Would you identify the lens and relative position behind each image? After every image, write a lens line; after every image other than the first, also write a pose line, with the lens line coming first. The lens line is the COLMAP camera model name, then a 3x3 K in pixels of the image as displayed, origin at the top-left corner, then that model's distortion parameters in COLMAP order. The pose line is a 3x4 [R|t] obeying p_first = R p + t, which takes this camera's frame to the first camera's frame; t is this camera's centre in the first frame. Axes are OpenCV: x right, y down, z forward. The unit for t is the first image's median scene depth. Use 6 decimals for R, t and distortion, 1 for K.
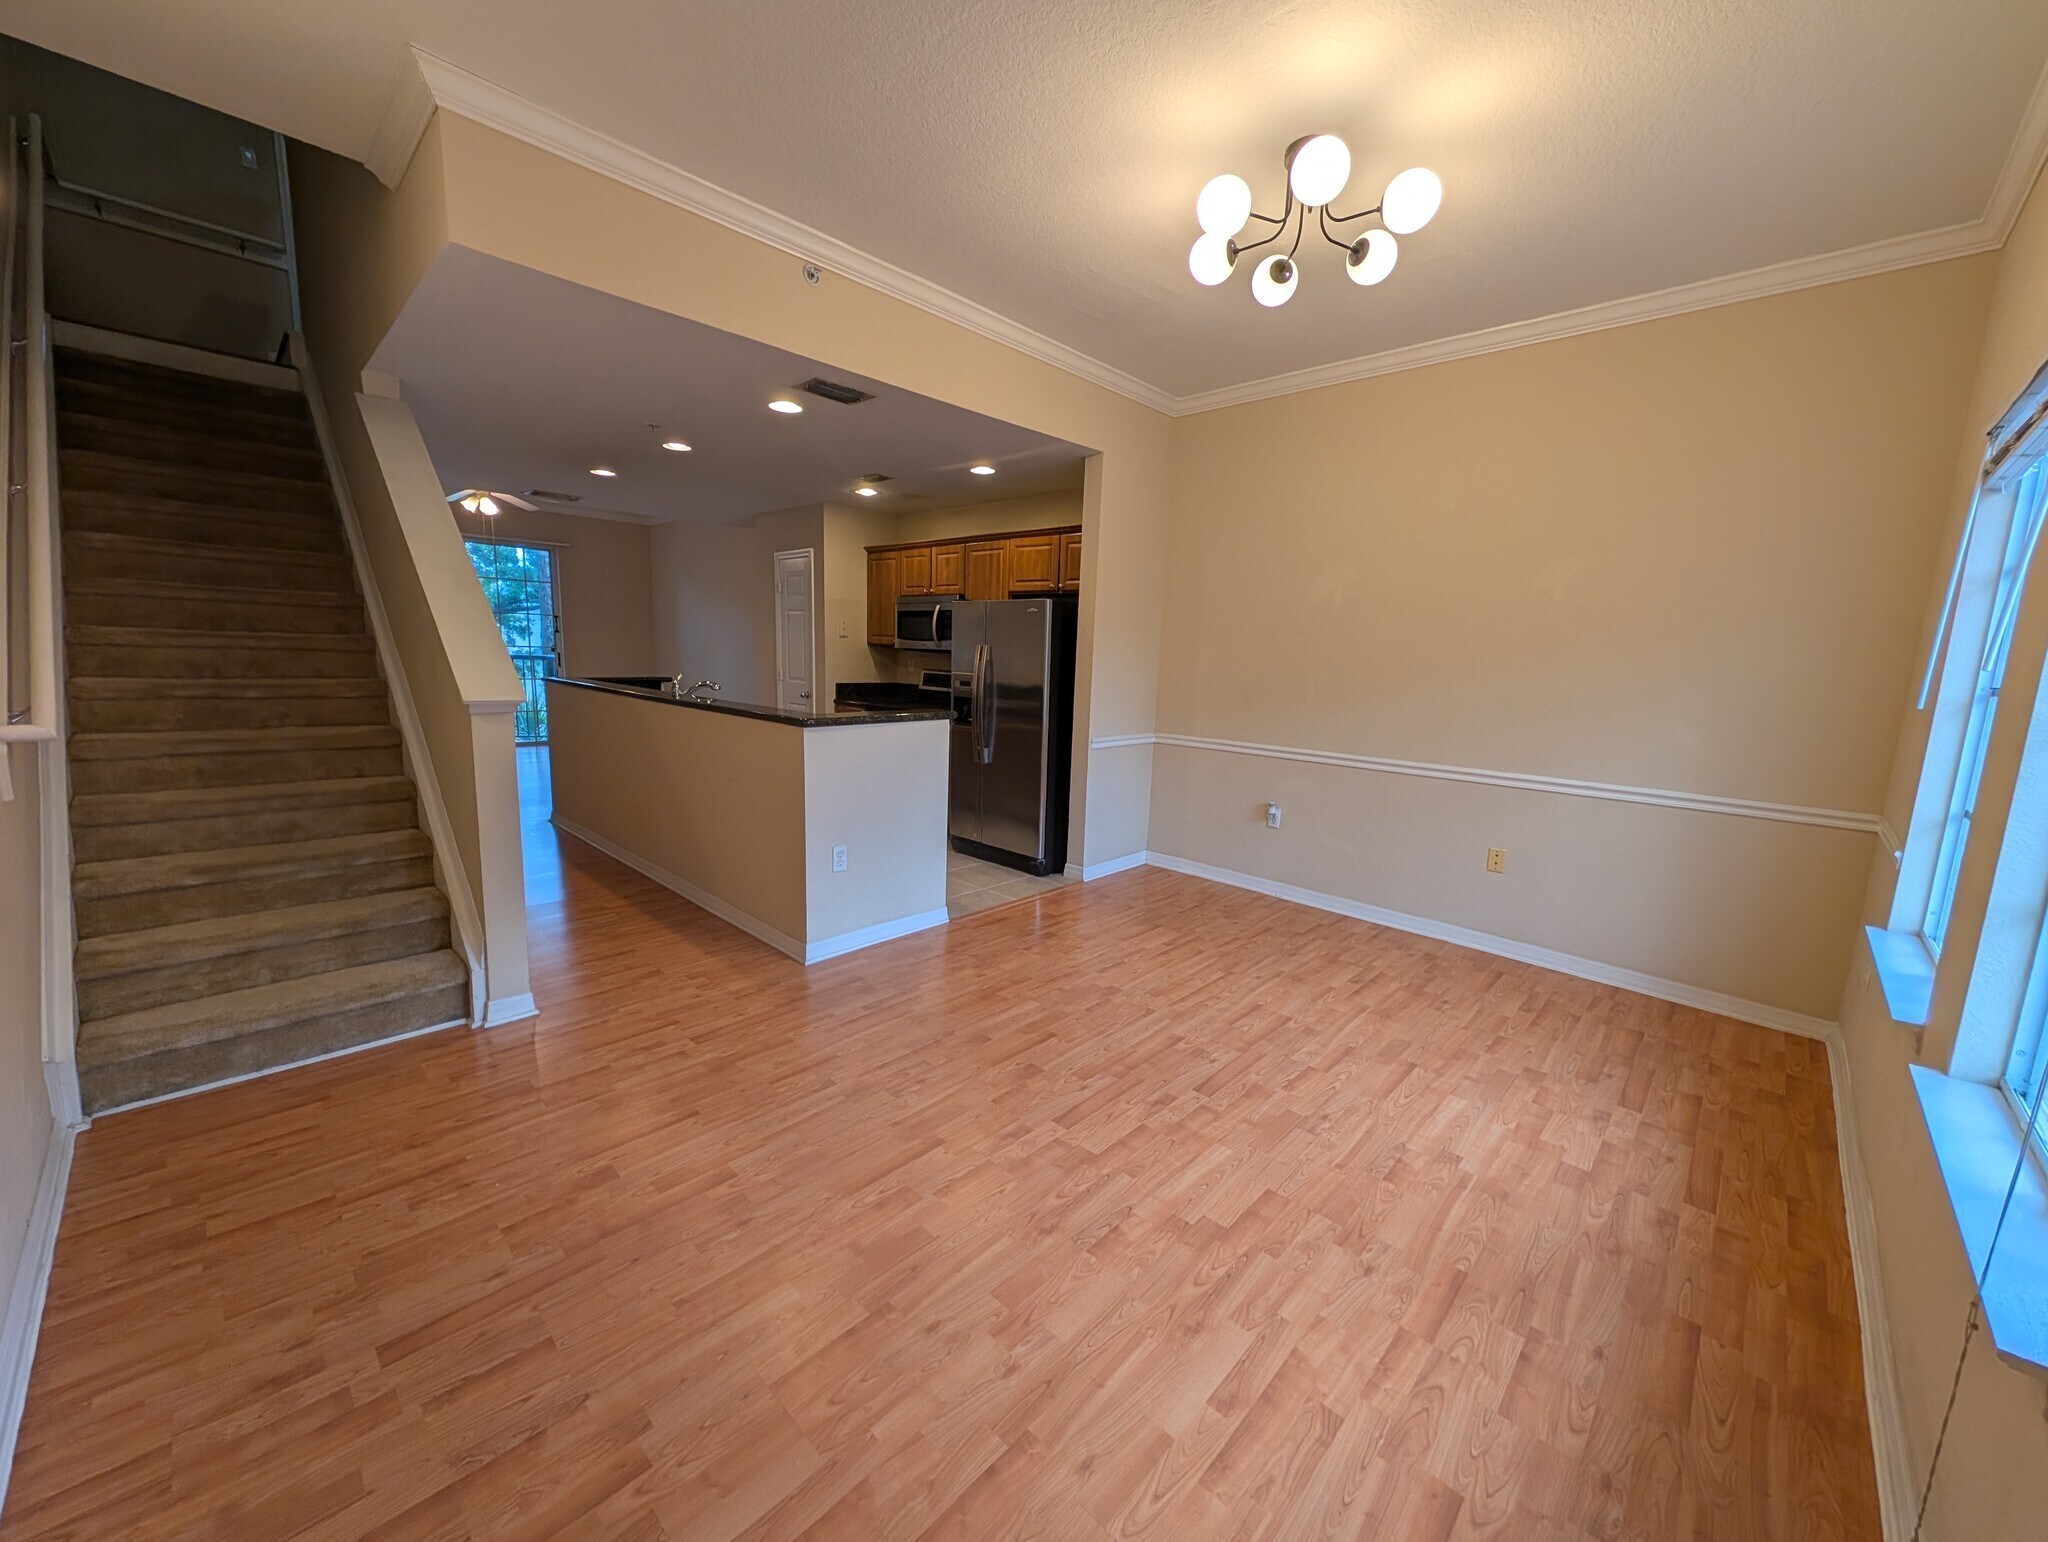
lens RADIAL K [[785.4, 0, 1028.1], [0, 785.4, 779.7], [0, 0, 1]] dist [0.000159, 0.000084]
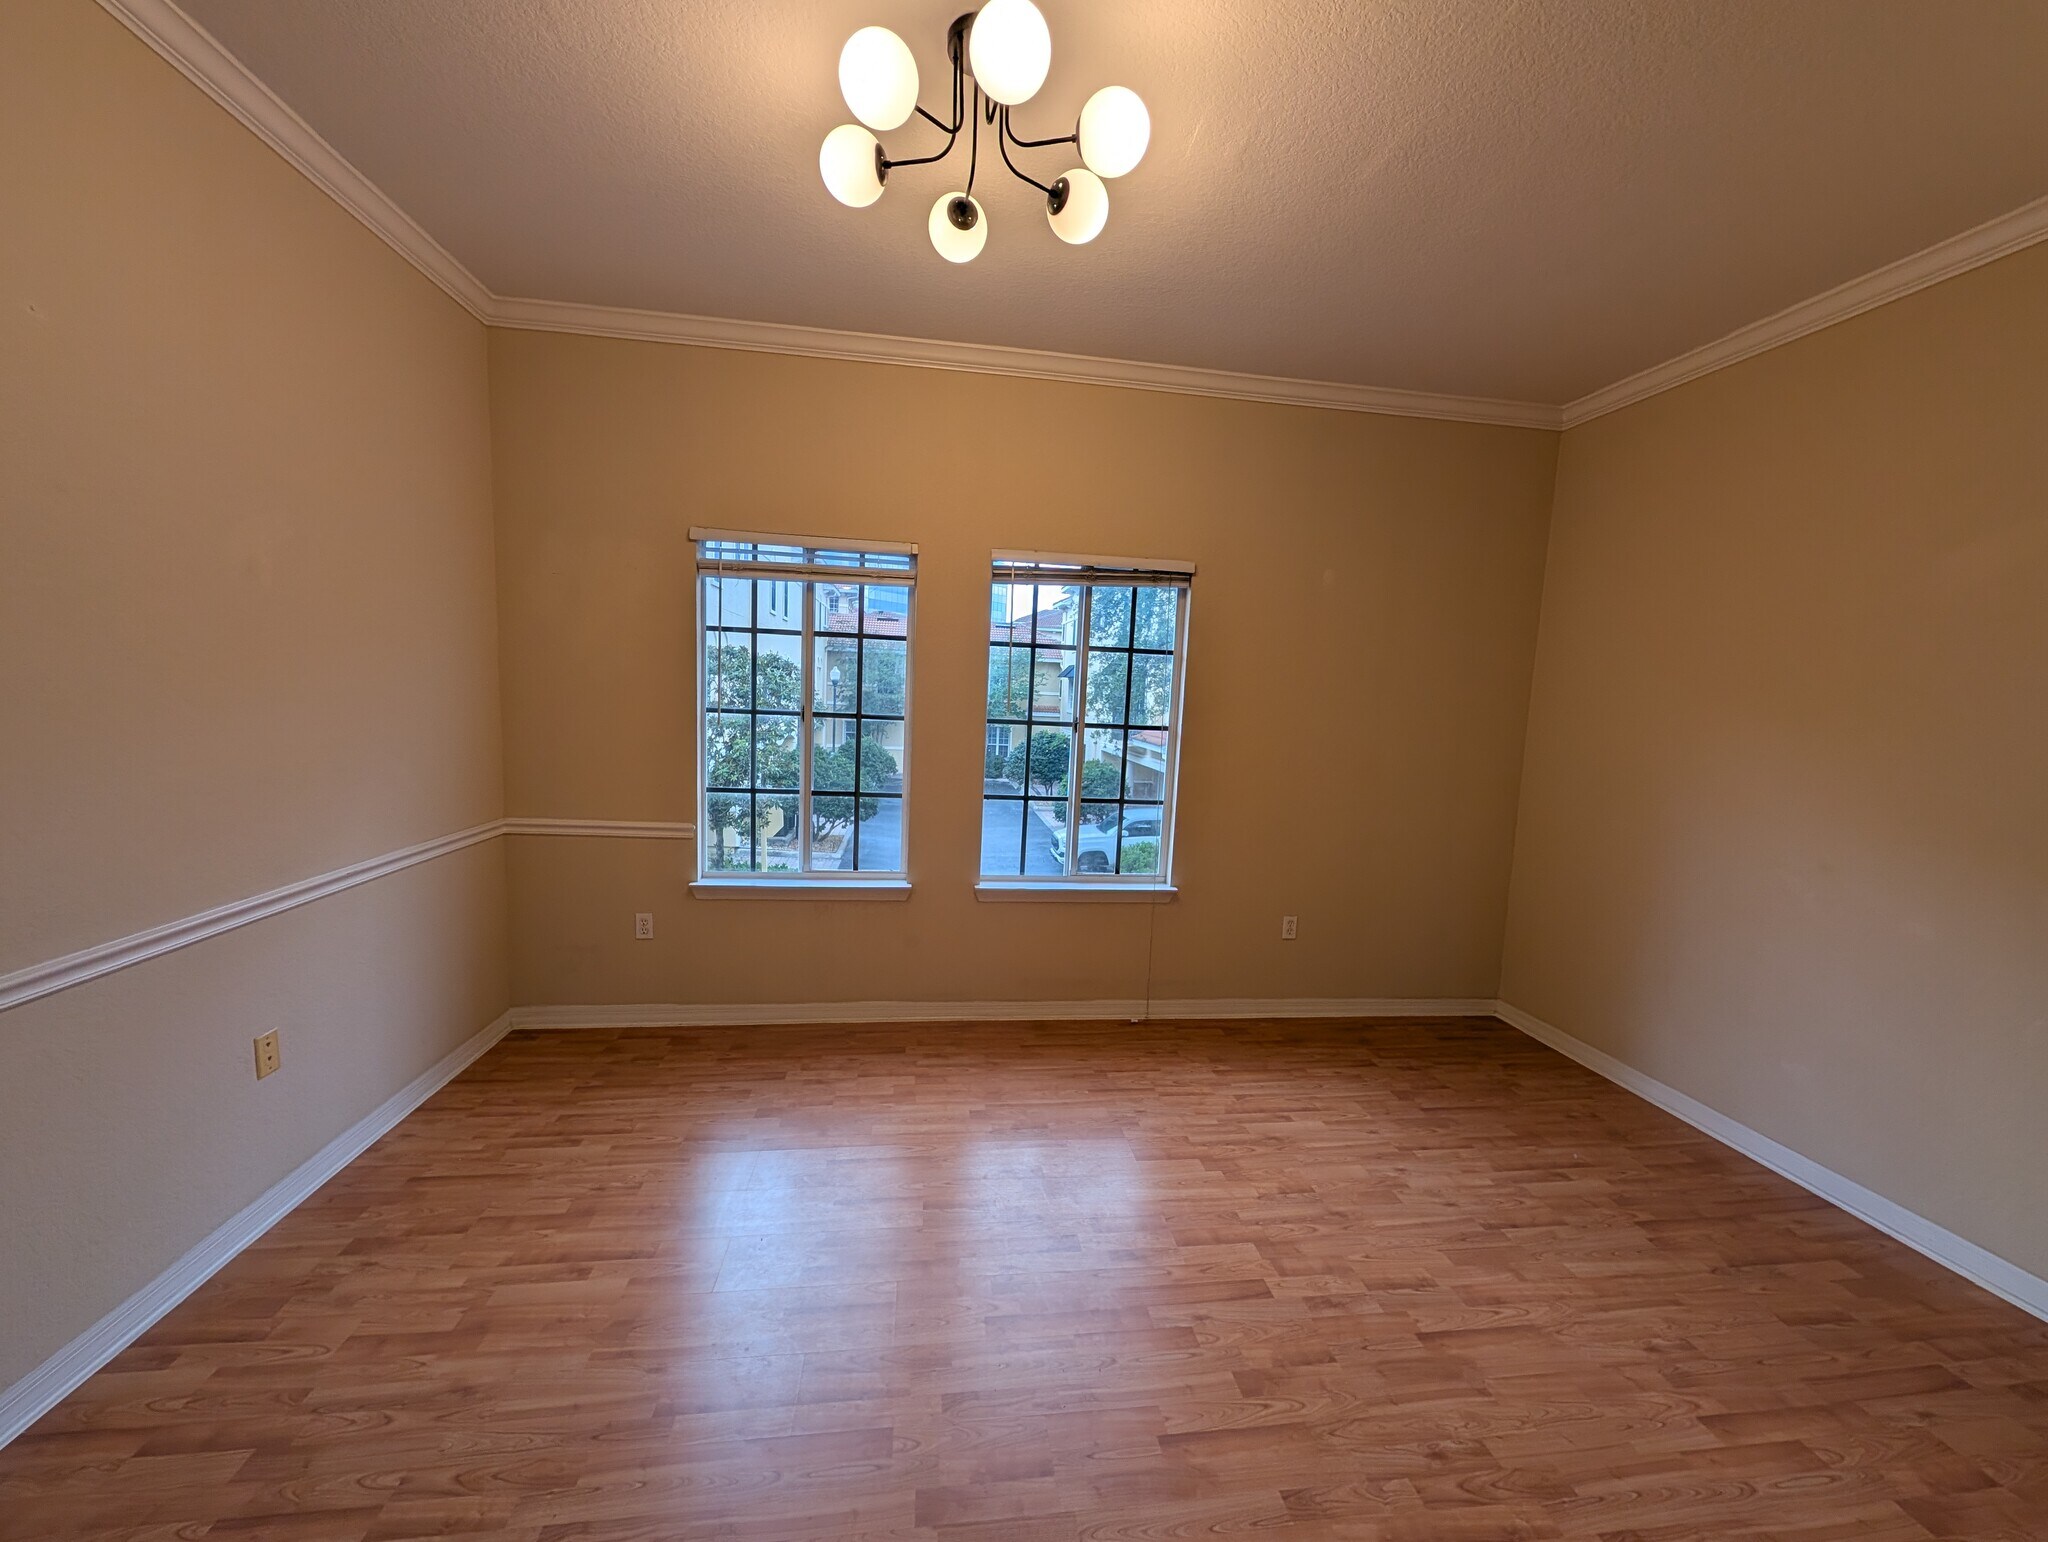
lens RADIAL K [[785.4, 0, 1028.1], [0, 785.4, 779.7], [0, 0, 1]] dist [0.000159, 0.000084]
pose [[-0.777582, -0.137596, 0.613542, -0.188891], [0.031941, 0.965859, 0.257090, -0.304261], [-0.627970, 0.219506, -0.746640, 1.524624]]
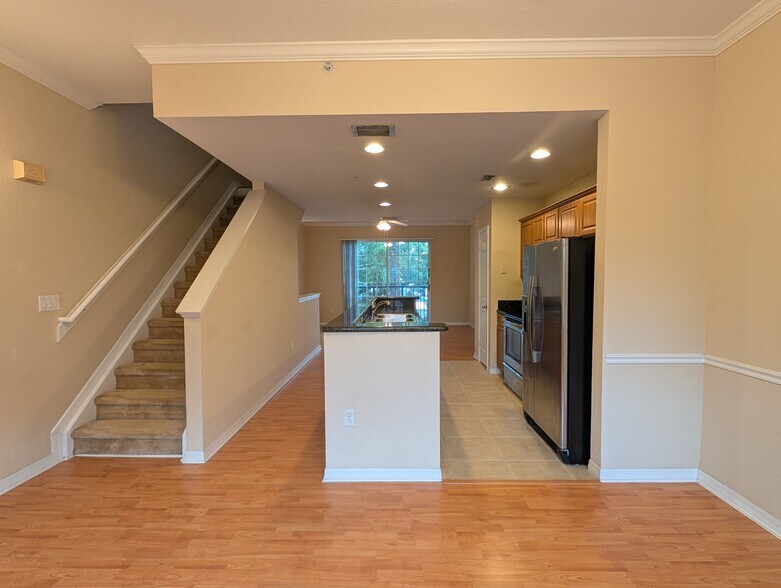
lens RADIAL K [[371.3, 0, 390.8], [0, 371.3, 292.6], [0, 0, 1]] dist [0.001350, -0.000060]
pose [[0.677246, -0.004099, -0.735745, 0.476694], [-0.091395, 0.991771, -0.089654, -0.114971], [0.730058, 0.127961, 0.671299, 0.723999]]
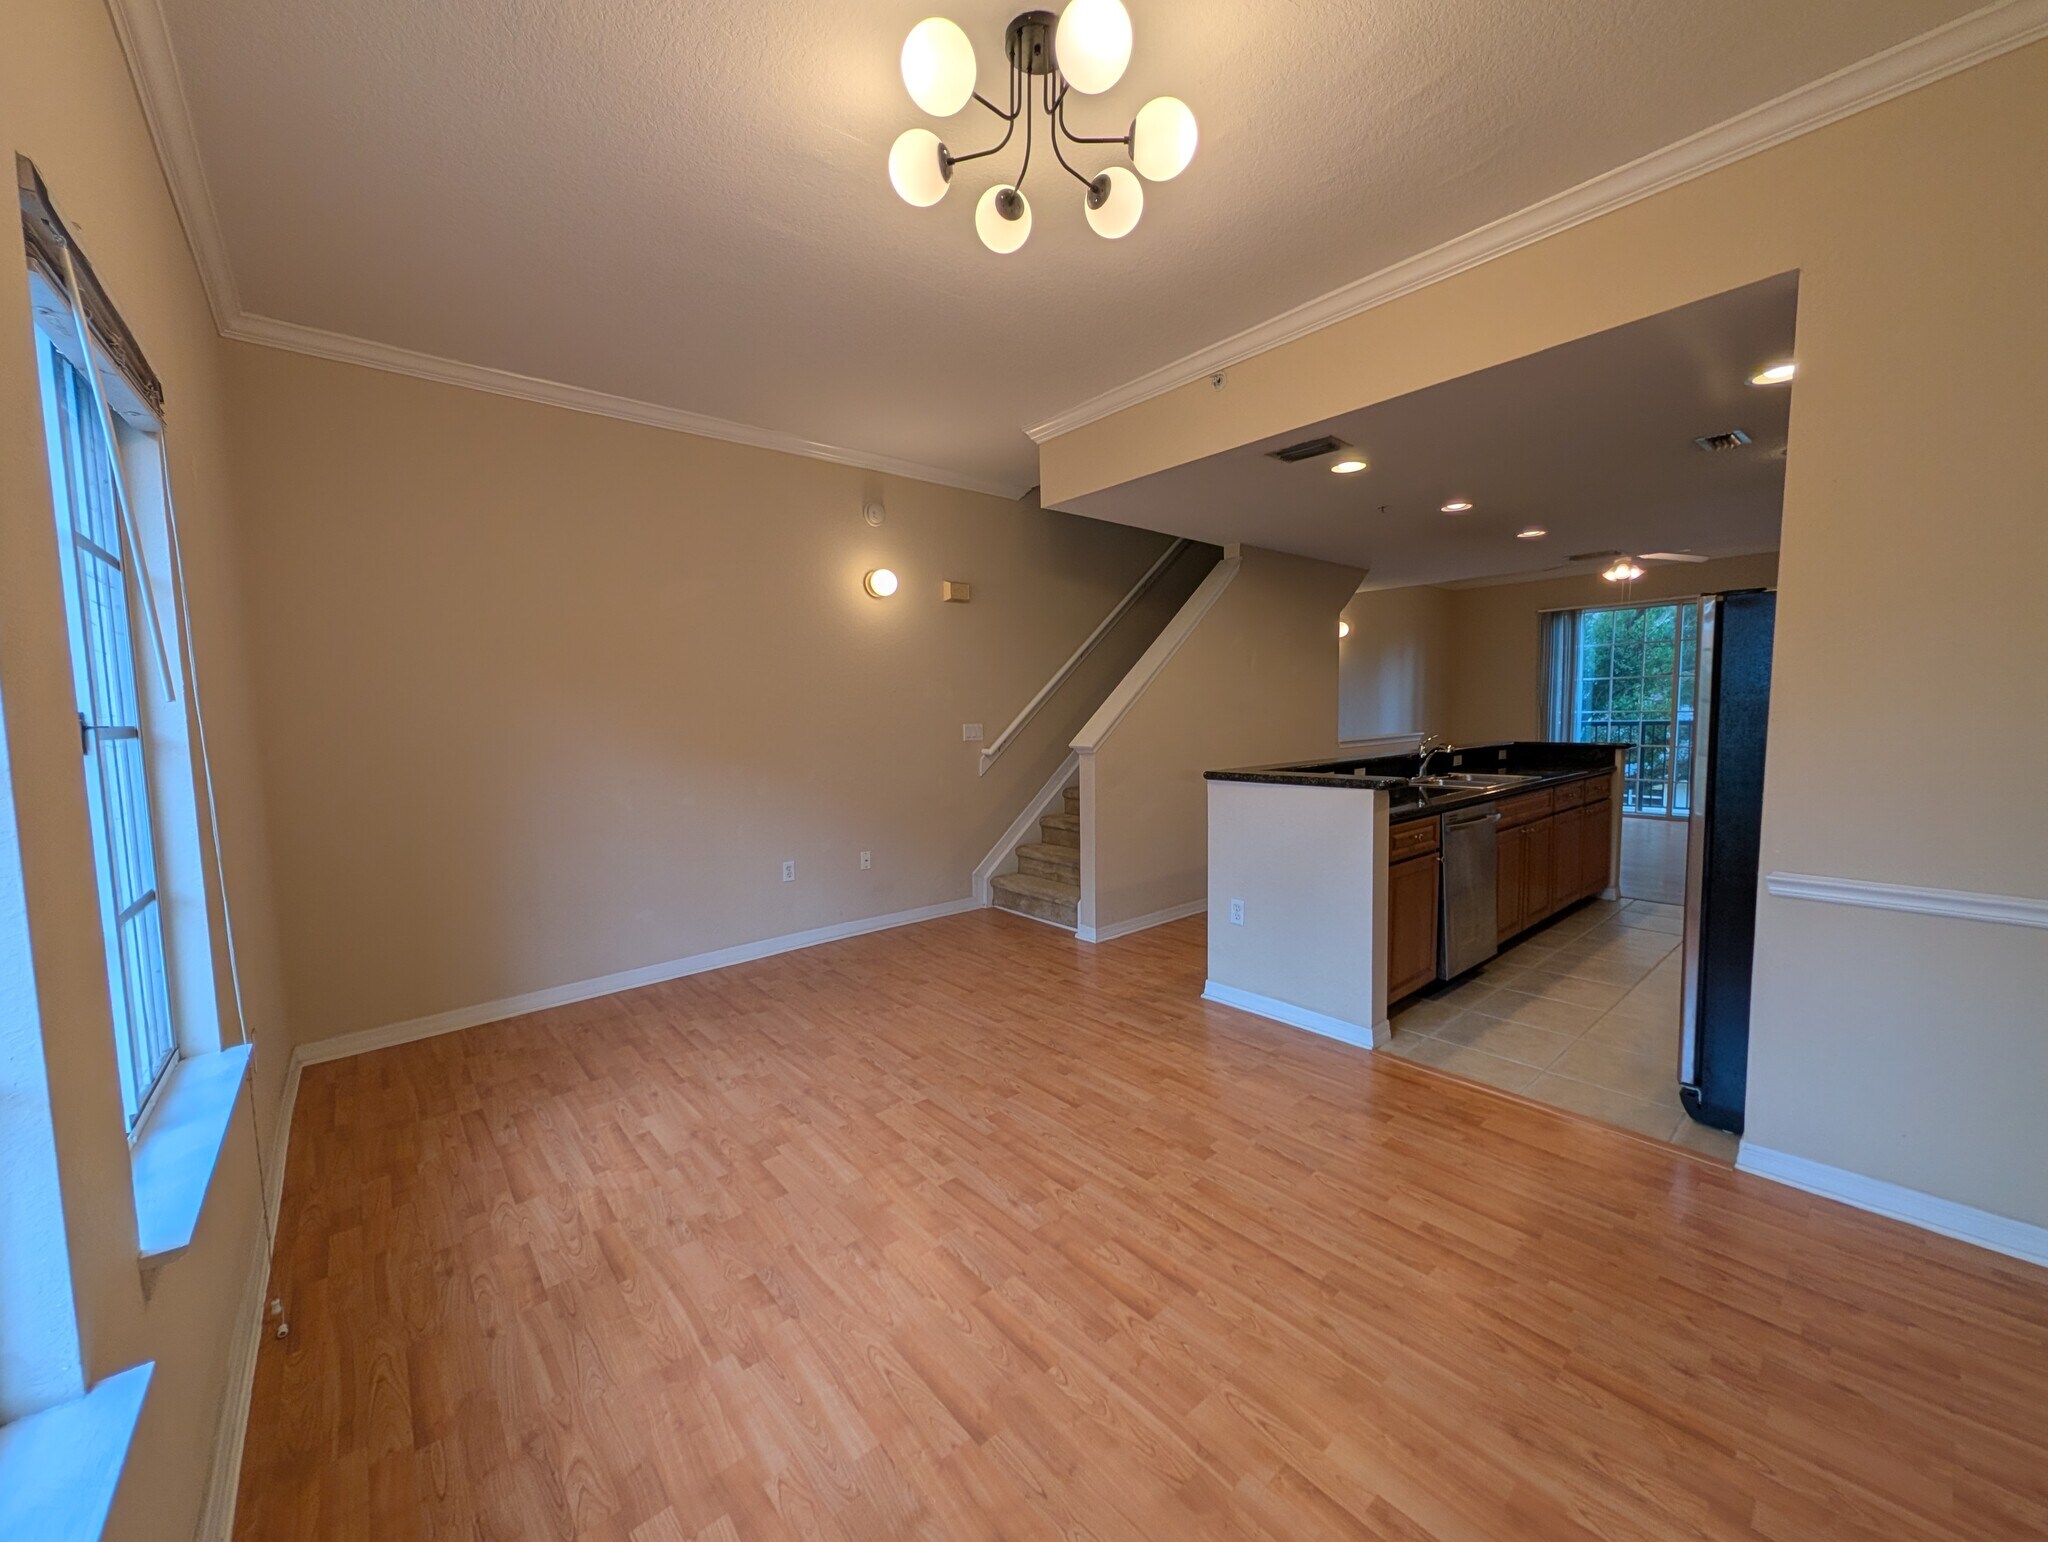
lens RADIAL K [[785.4, 0, 1028.1], [0, 785.4, 779.7], [0, 0, 1]] dist [0.000159, 0.000084]
pose [[-0.100032, 0.056105, -0.993401, 1.061144], [-0.146744, 0.986659, 0.070501, -0.134823], [0.984104, 0.152828, -0.090464, 1.074815]]
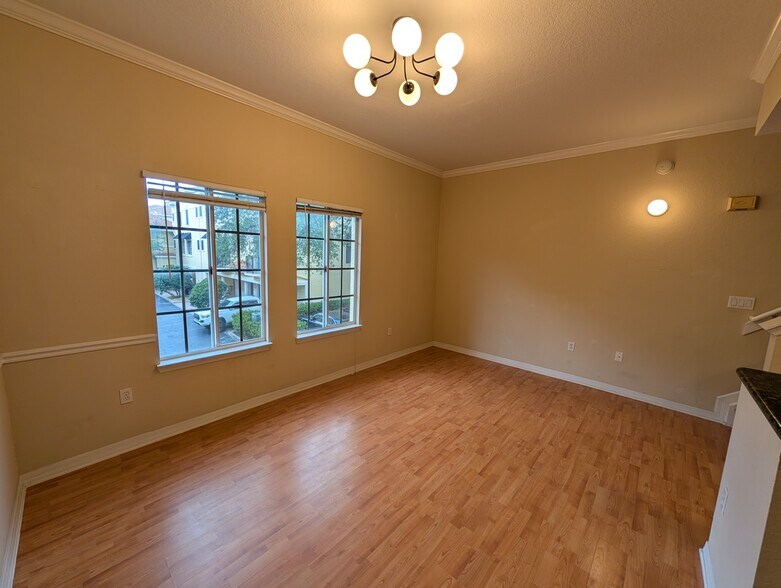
lens RADIAL K [[299.5, 0, 392.0], [0, 299.5, 297.3], [0, 0, 1]] dist [0.000159, 0.000084]
pose [[-0.997430, -0.065840, -0.028252, 0.339218], [-0.071310, 0.950395, 0.302760, -0.351229], [0.006917, 0.303997, -0.952648, 1.760039]]
